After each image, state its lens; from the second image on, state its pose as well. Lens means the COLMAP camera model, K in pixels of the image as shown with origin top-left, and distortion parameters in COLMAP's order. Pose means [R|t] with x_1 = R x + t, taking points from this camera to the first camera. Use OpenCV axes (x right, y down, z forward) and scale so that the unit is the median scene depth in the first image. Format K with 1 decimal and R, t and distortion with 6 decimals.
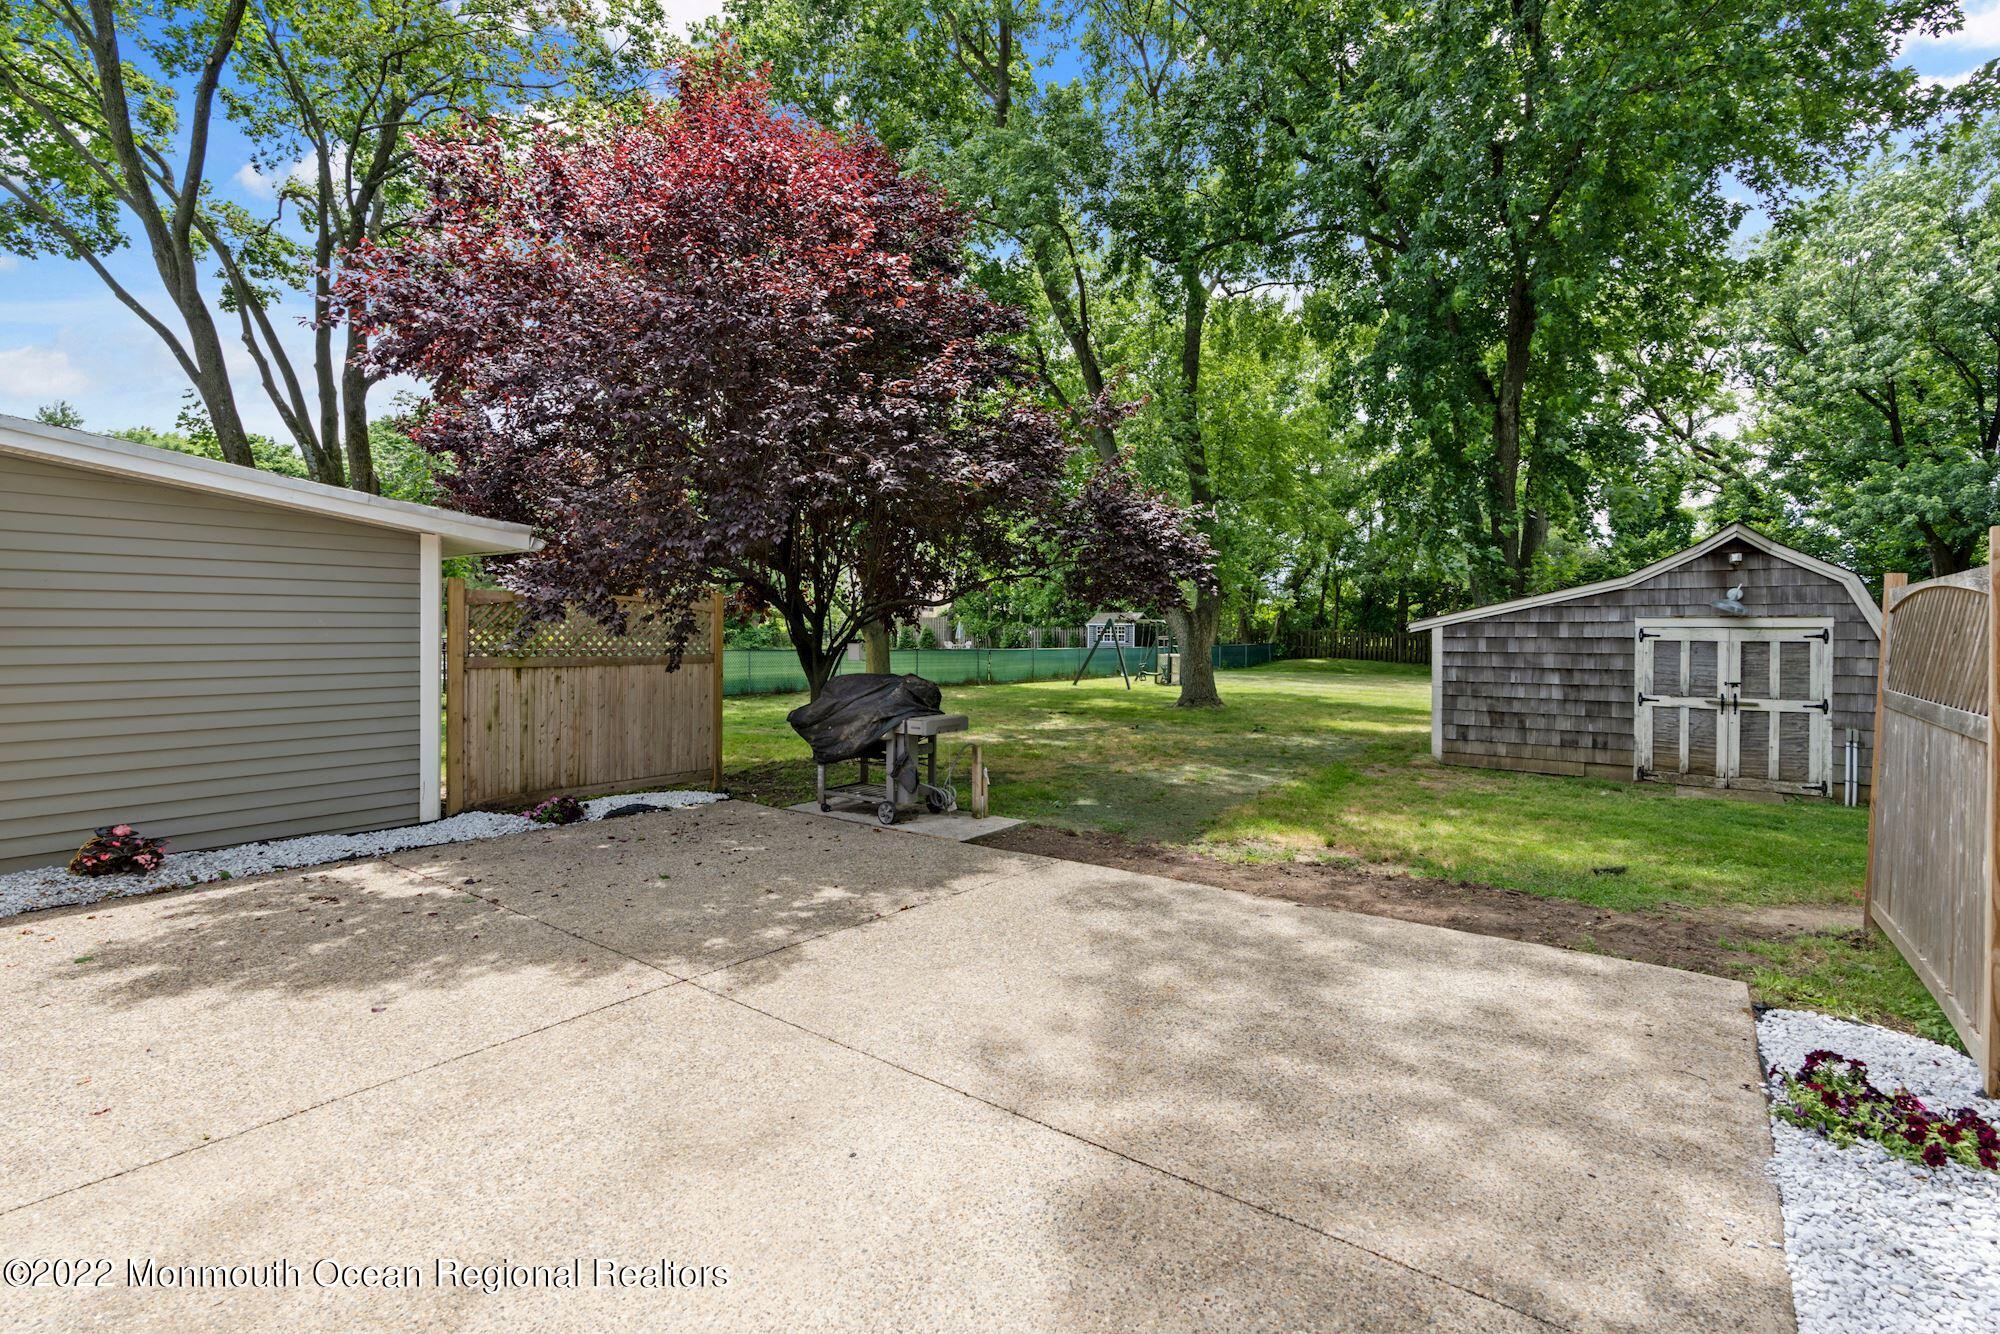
lens RADIAL K [[913.9, 0, 1005.0], [0, 913.9, 642.7], [0, 0, 1]] dist [-0.001876, -0.000176]
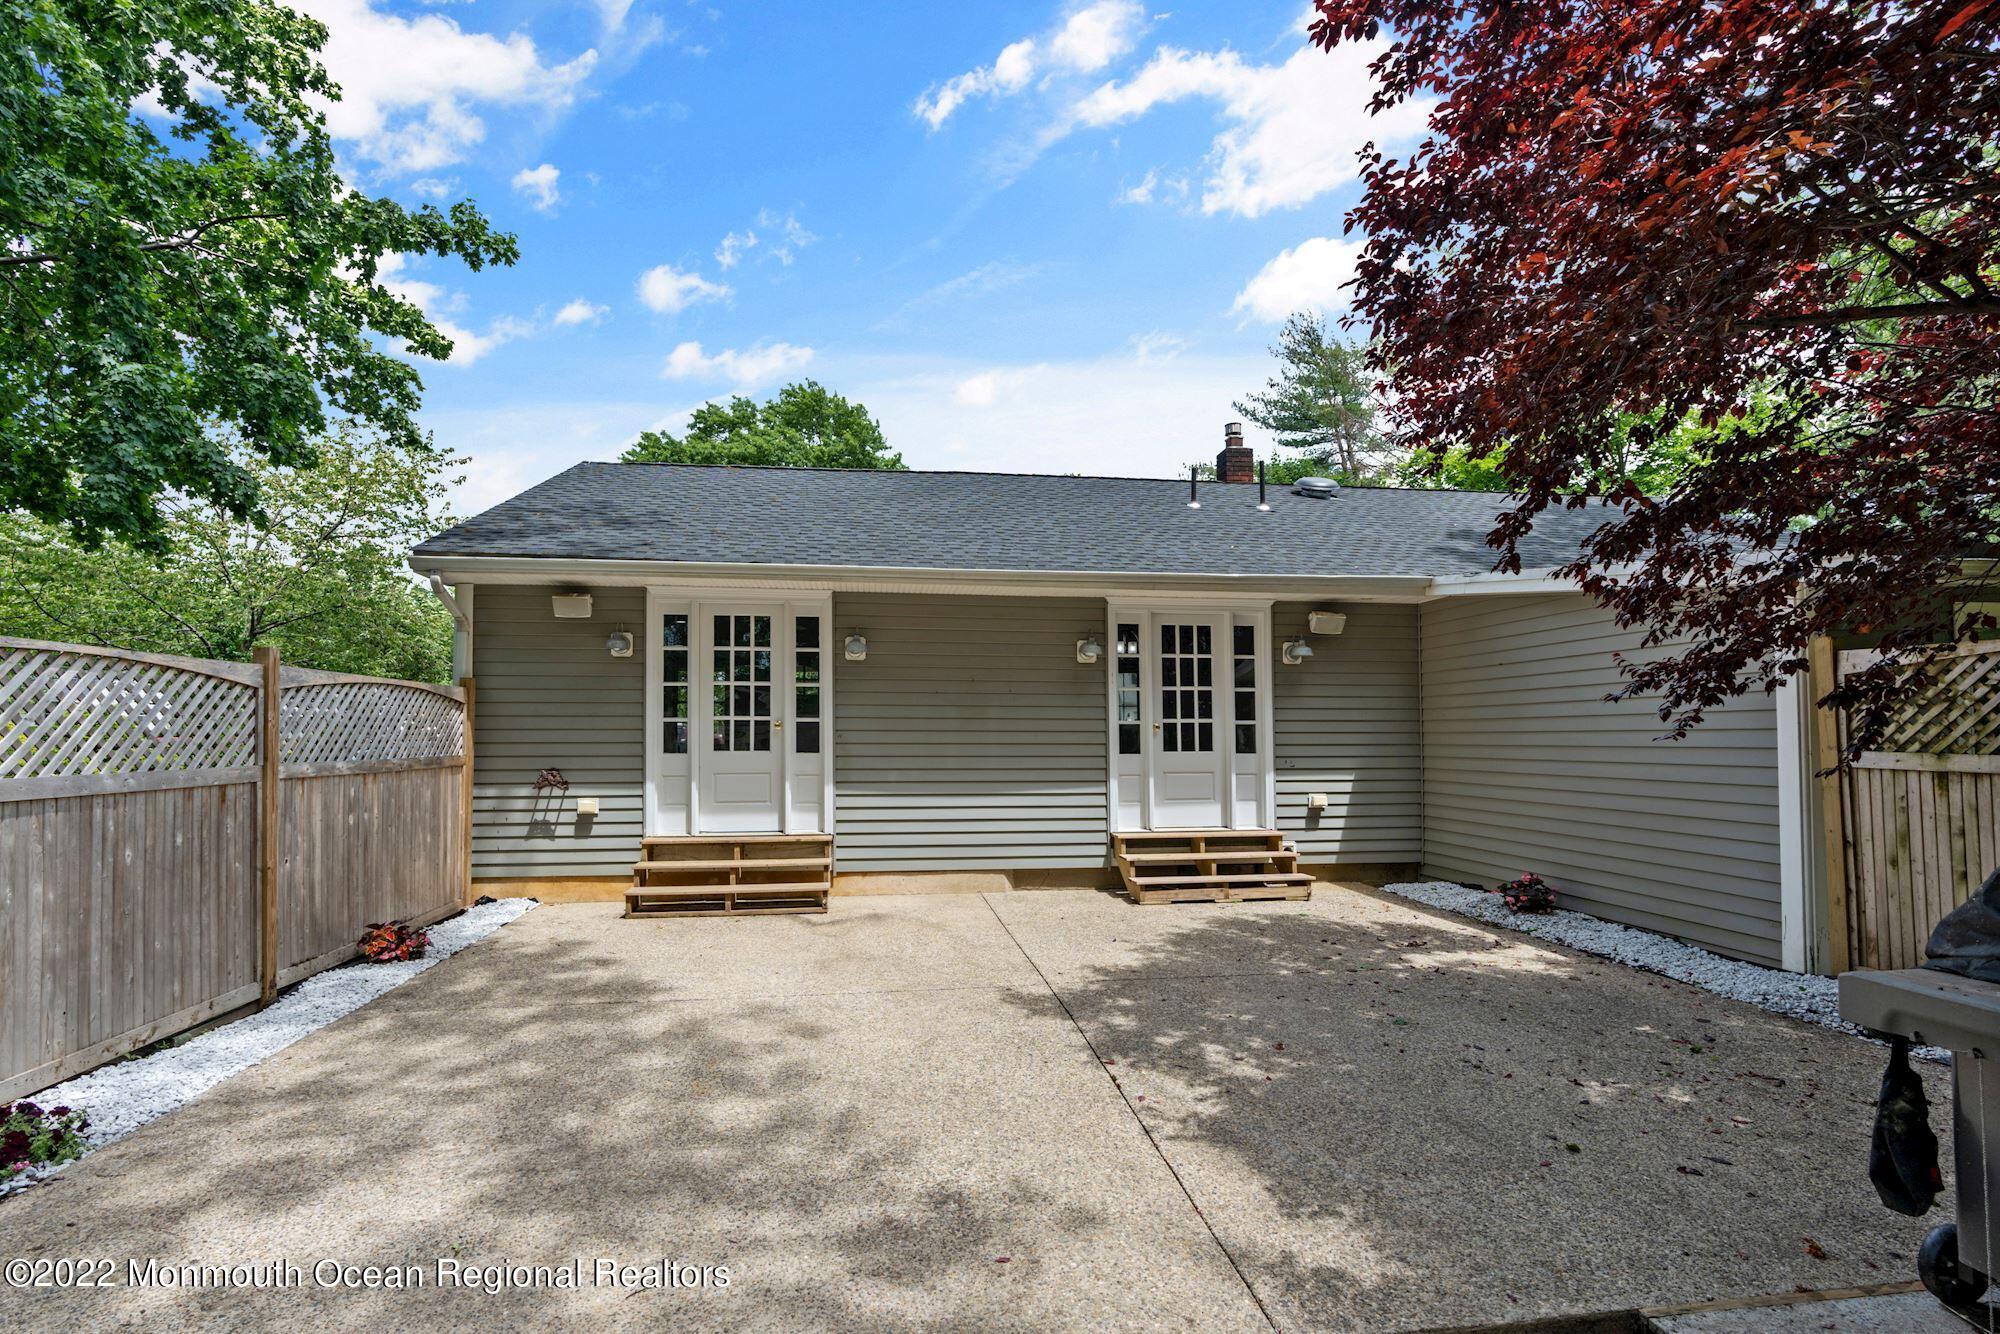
lens RADIAL K [[931.6, 0, 978.3], [0, 931.6, 712.8], [0, 0, 1]] dist [0.013949, 0.000148]
pose [[-0.702882, -0.015292, -0.711143, 0.256683], [-0.012205, 0.999881, -0.009438, 0.001085], [0.711202, 0.002046, -0.702985, 0.725640]]
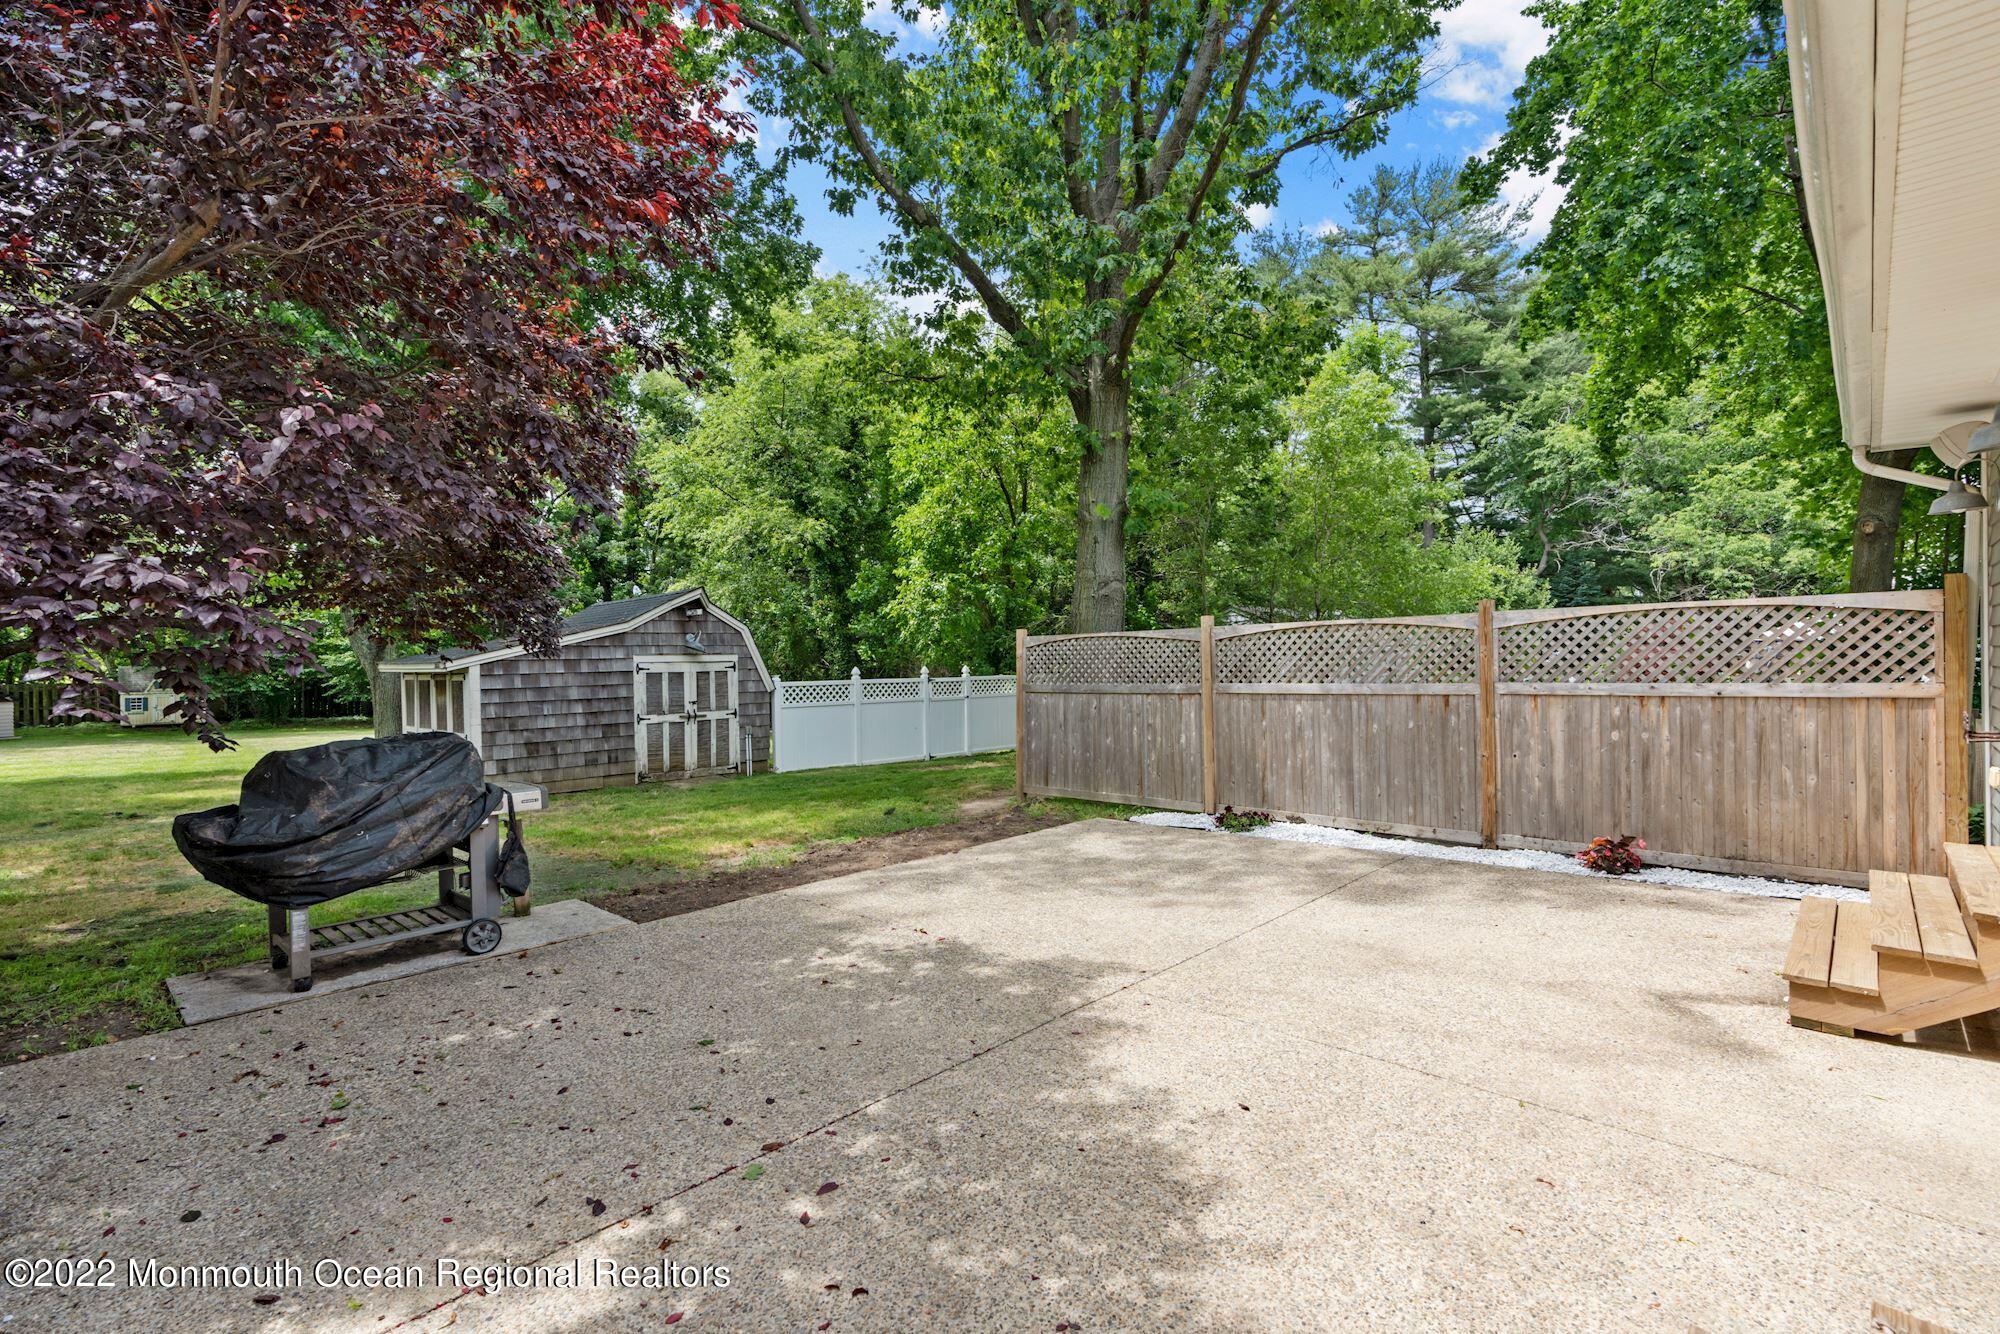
lens RADIAL K [[896.7, 0, 1000.0], [0, 896.7, 667.0], [0, 0, 1]] dist [-0.015519, 0.000018]
pose [[0.108945, -0.010828, 0.993989, -0.534643], [0.035377, 0.999349, 0.007009, -0.001839], [-0.993418, 0.034401, 0.109257, 0.398663]]
